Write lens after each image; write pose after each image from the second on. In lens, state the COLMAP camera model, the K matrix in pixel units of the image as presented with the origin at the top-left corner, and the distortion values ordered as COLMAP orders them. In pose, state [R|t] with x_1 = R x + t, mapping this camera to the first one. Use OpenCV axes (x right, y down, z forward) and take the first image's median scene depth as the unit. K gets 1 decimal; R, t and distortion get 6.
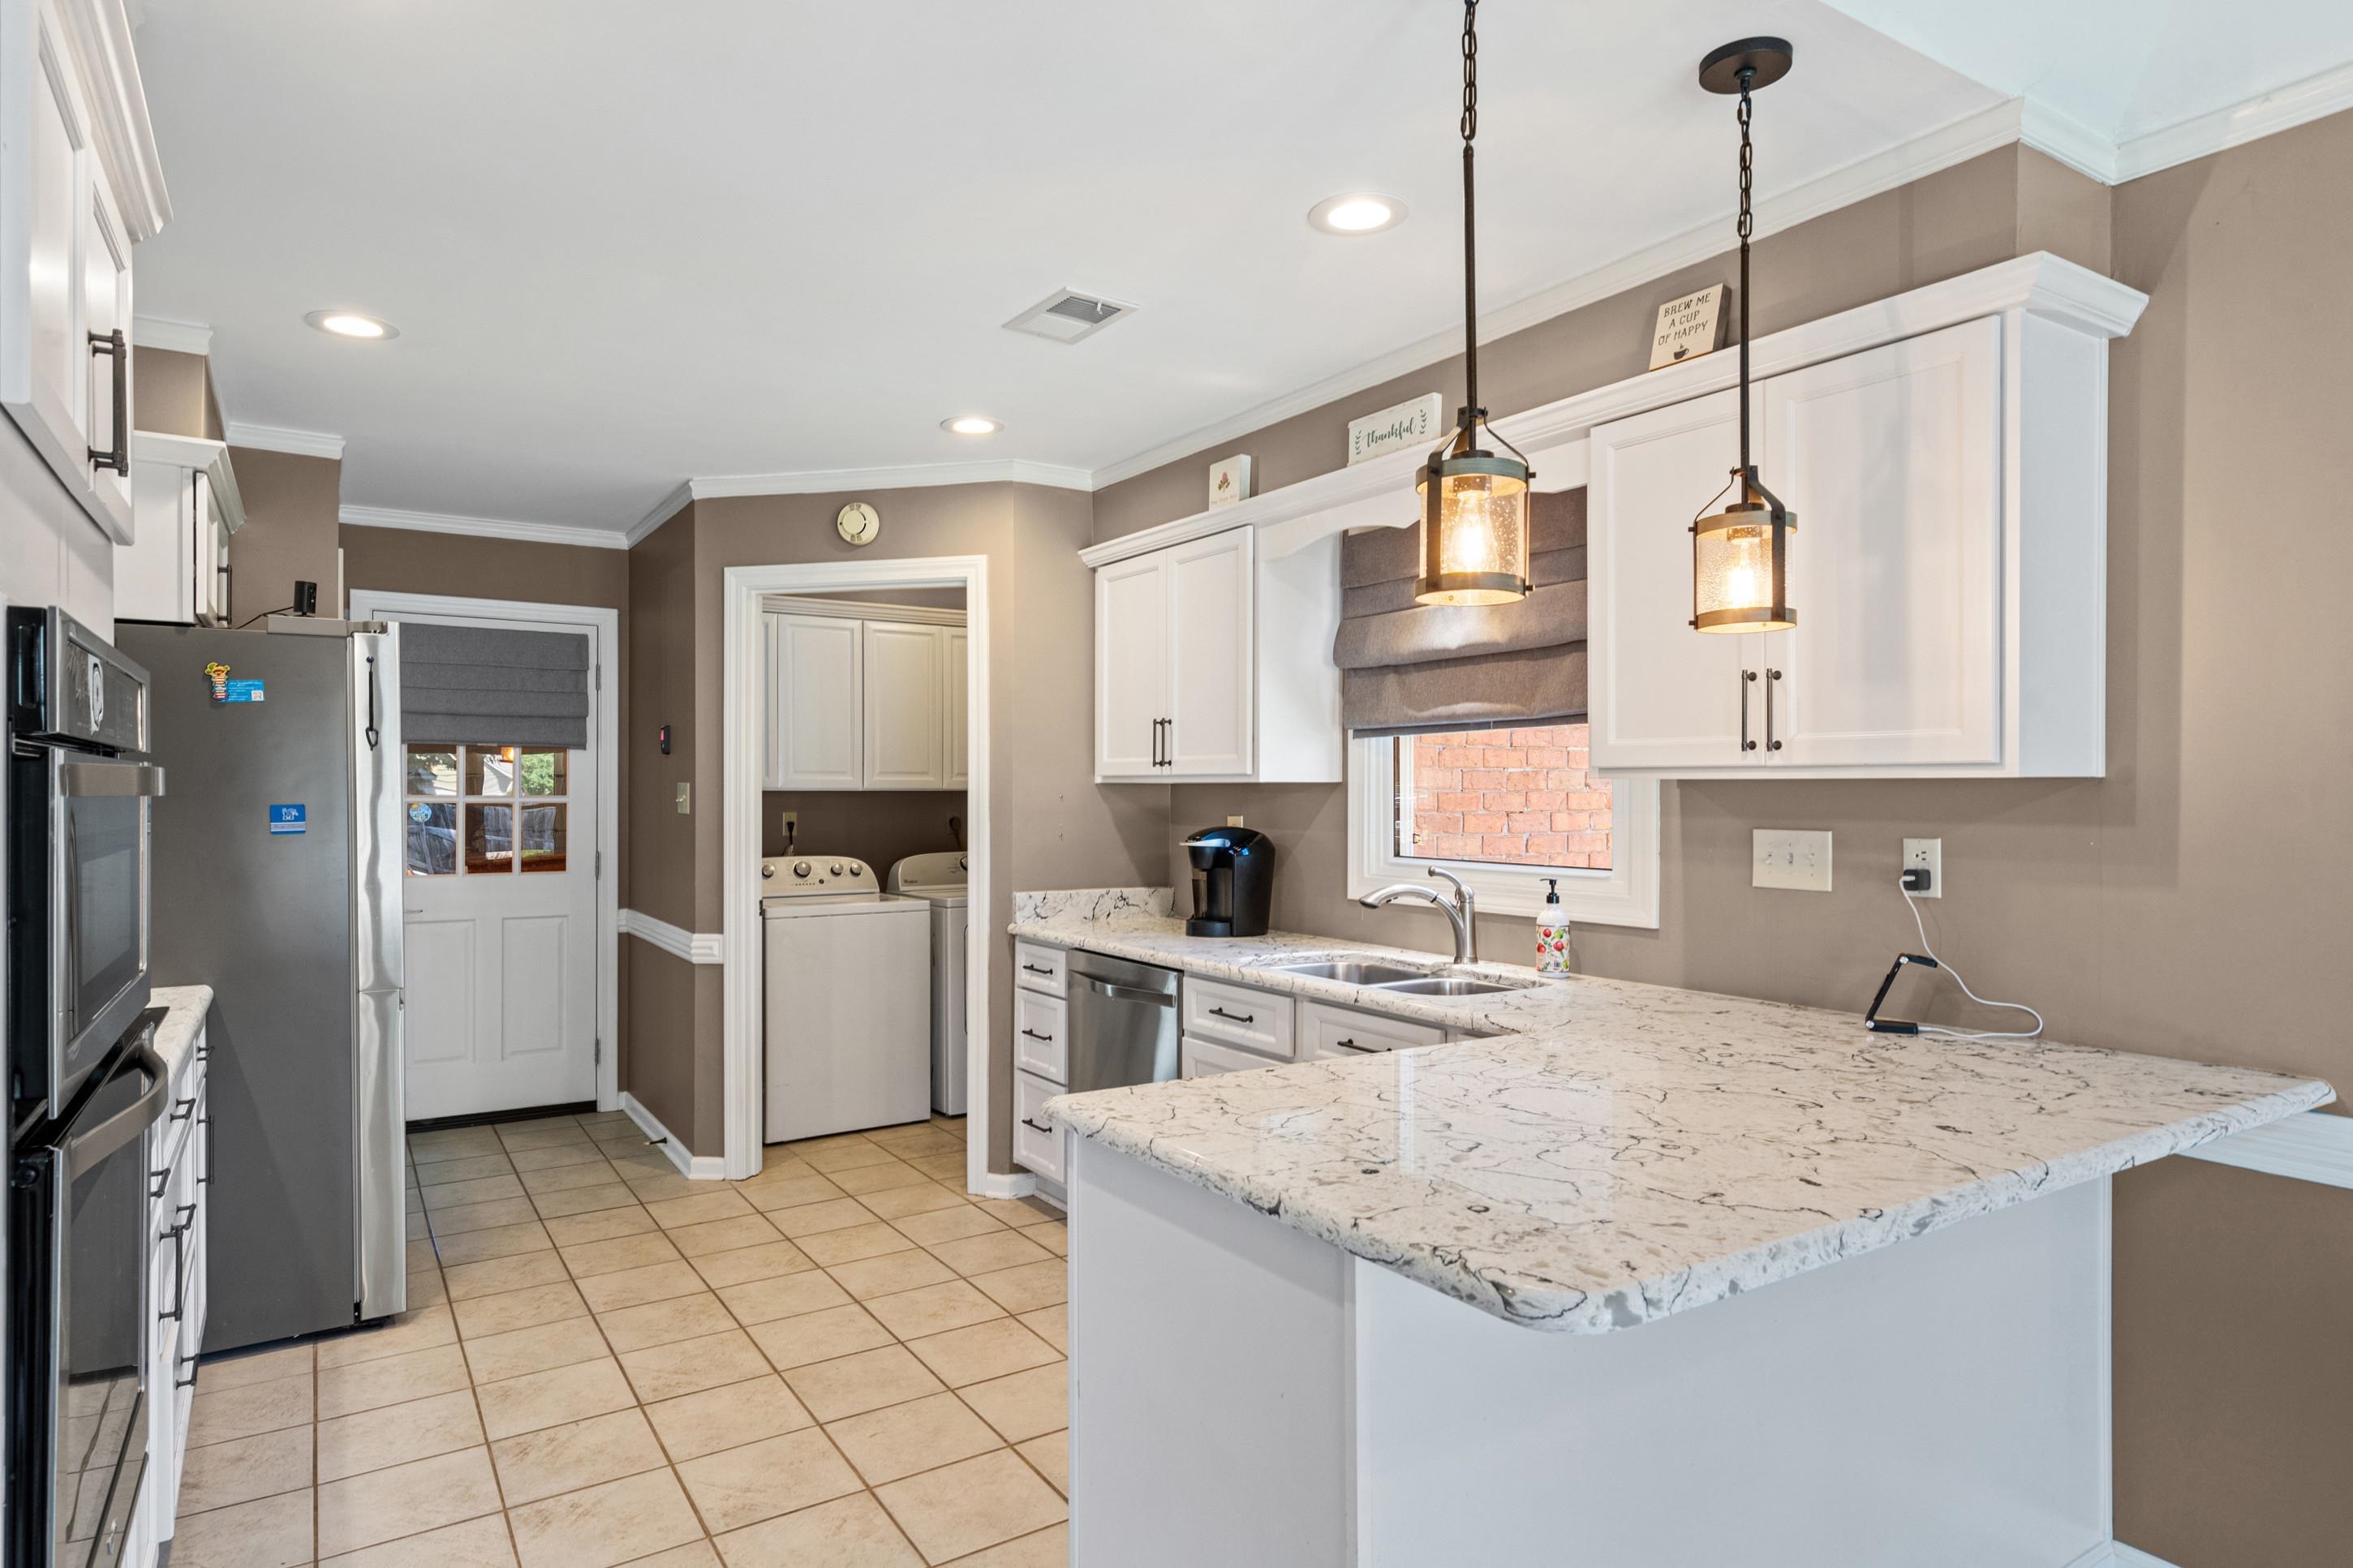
lens RADIAL K [[1314.6, 0, 1185.9], [0, 1314.6, 779.2], [0, 0, 1]] dist [0.007583, 0.000758]
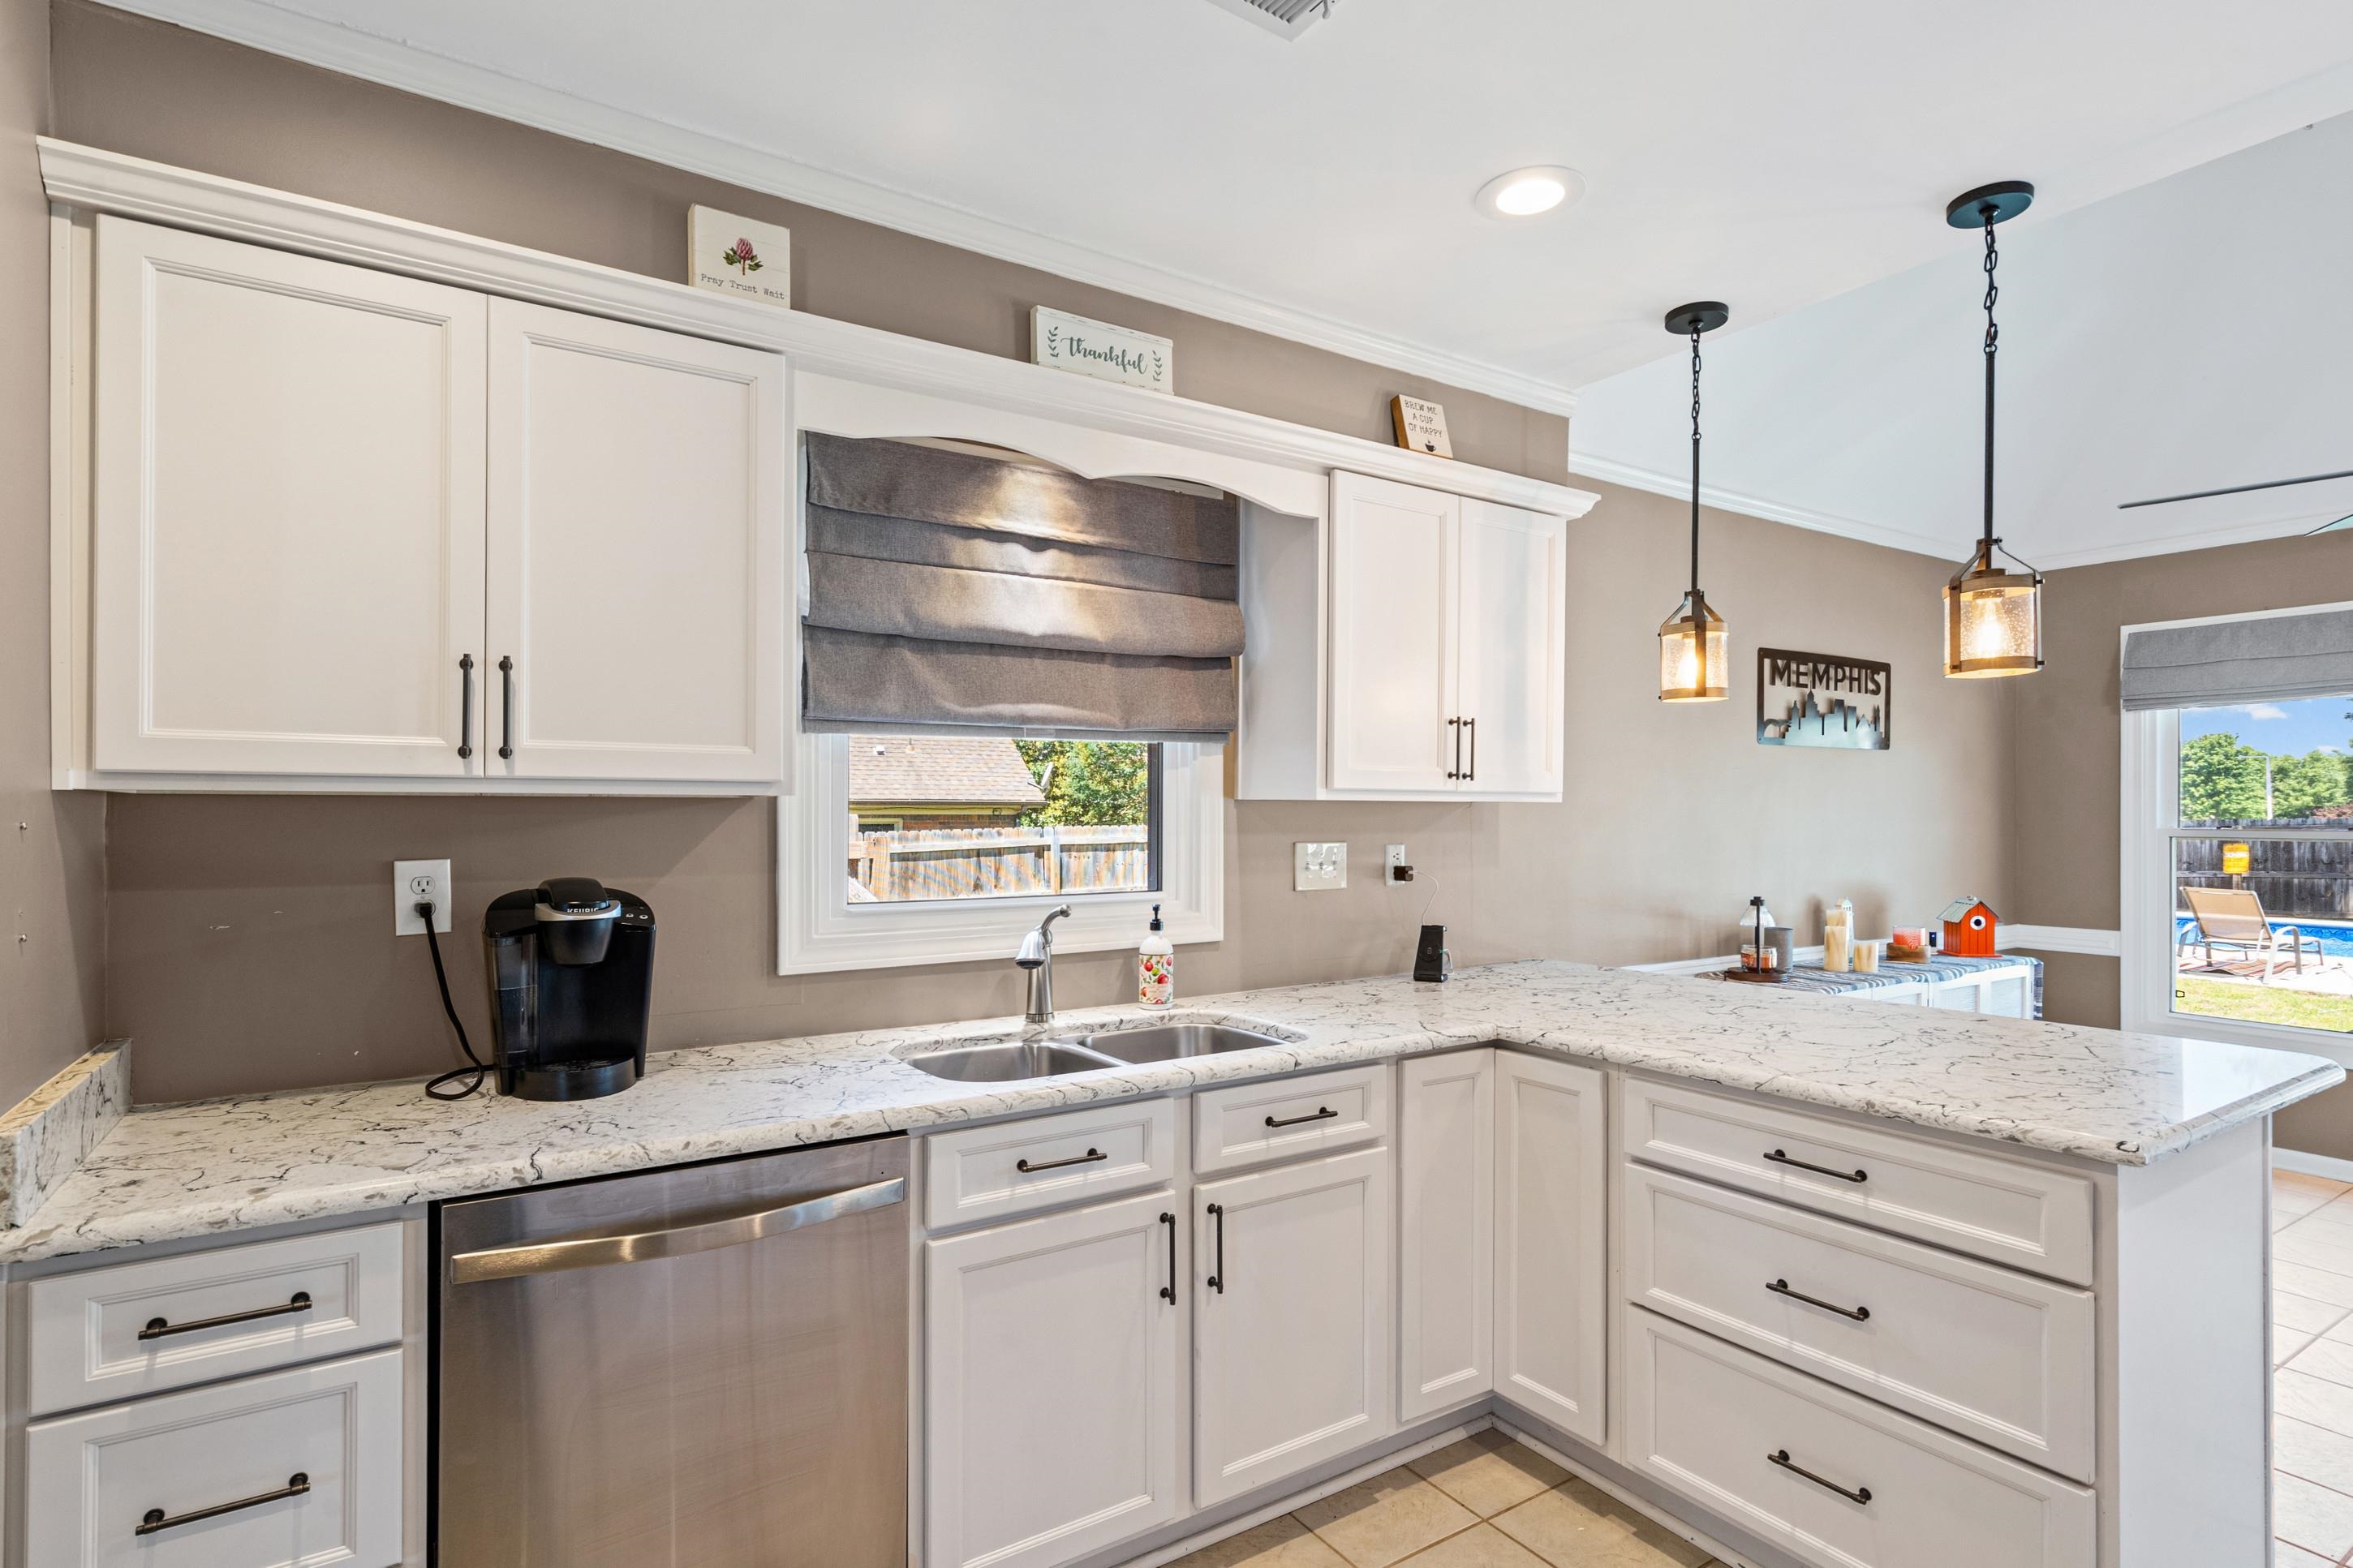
lens RADIAL K [[1177.4, 0, 1168.8], [0, 1177.4, 801.3], [0, 0, 1]] dist [0.006054, 0.000496]
pose [[0.013087, 0.003274, 0.999909, -0.467990], [-0.011534, 0.999929, -0.003123, 0.003813], [-0.999848, -0.011492, 0.013124, 0.814272]]
